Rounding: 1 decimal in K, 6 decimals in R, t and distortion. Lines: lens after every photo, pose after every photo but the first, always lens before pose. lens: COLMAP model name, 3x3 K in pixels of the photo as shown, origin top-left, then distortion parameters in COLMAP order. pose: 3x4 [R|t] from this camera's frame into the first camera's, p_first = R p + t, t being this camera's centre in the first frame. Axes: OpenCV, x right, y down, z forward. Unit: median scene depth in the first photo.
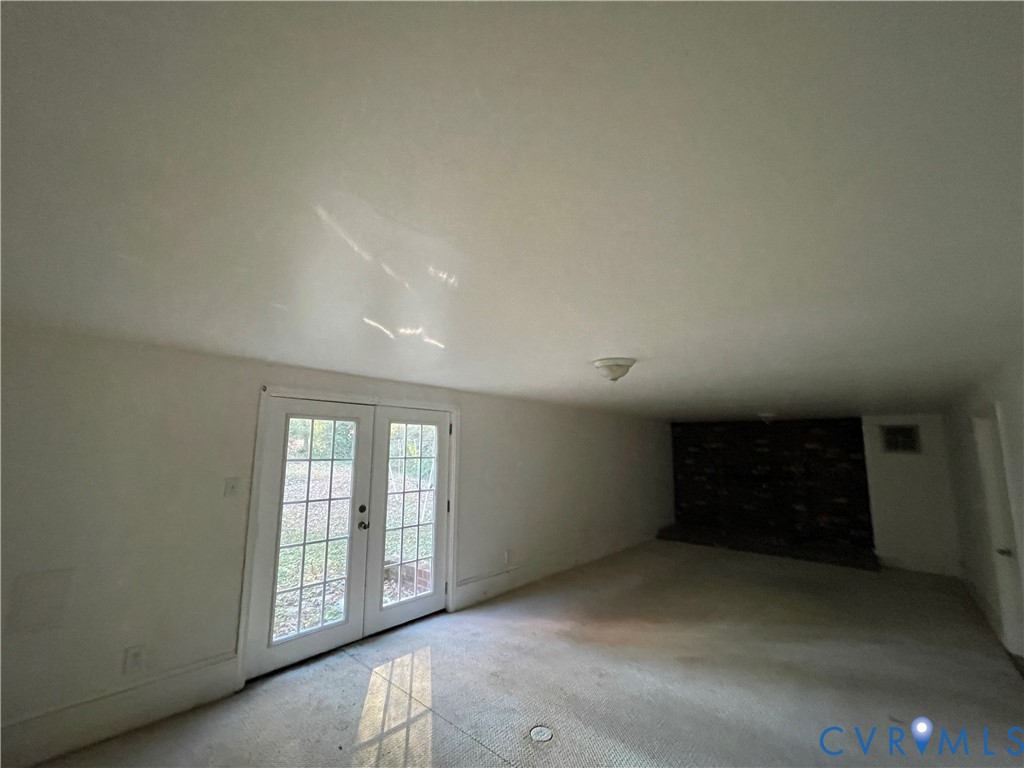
lens RADIAL K [[412.2, 0, 508.9], [0, 412.2, 388.0], [0, 0, 1]] dist [-0.002441, 0.000276]
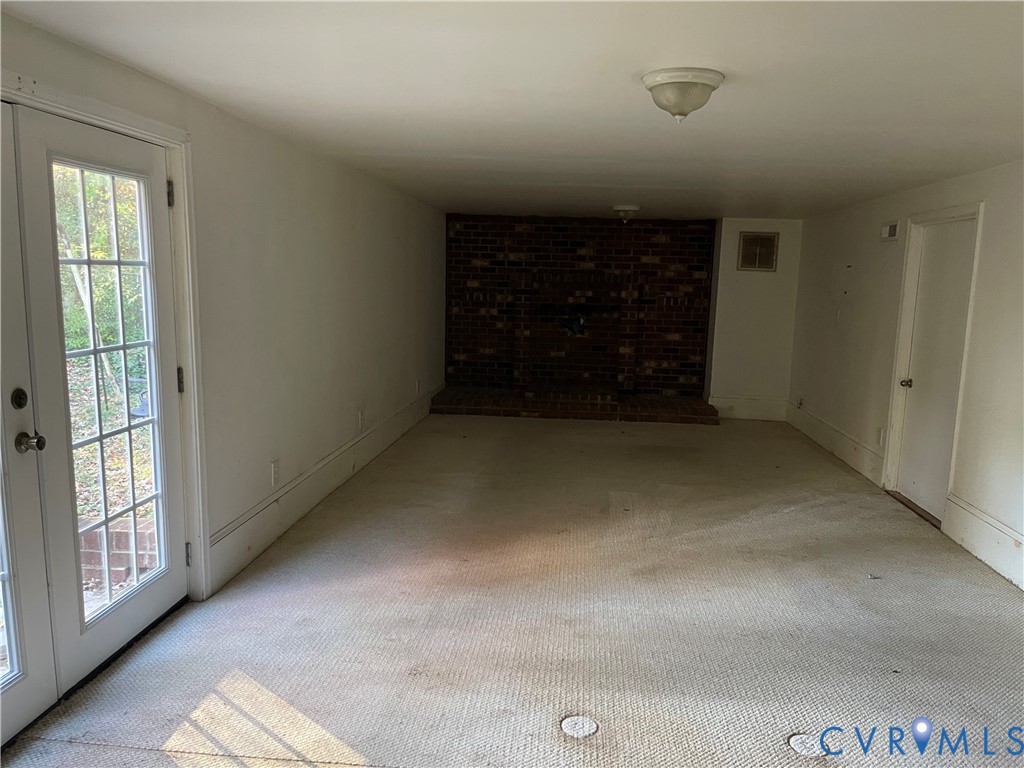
lens RADIAL K [[779.0, 0, 512.0], [0, 779.0, 384.0], [0, 0, 1]] dist [0.074897, -0.078292]
pose [[0.802166, -0.074048, 0.592492, -0.342917], [-0.102985, 0.960253, 0.259439, 0.045271], [-0.588153, -0.269131, 0.762656, 0.176285]]
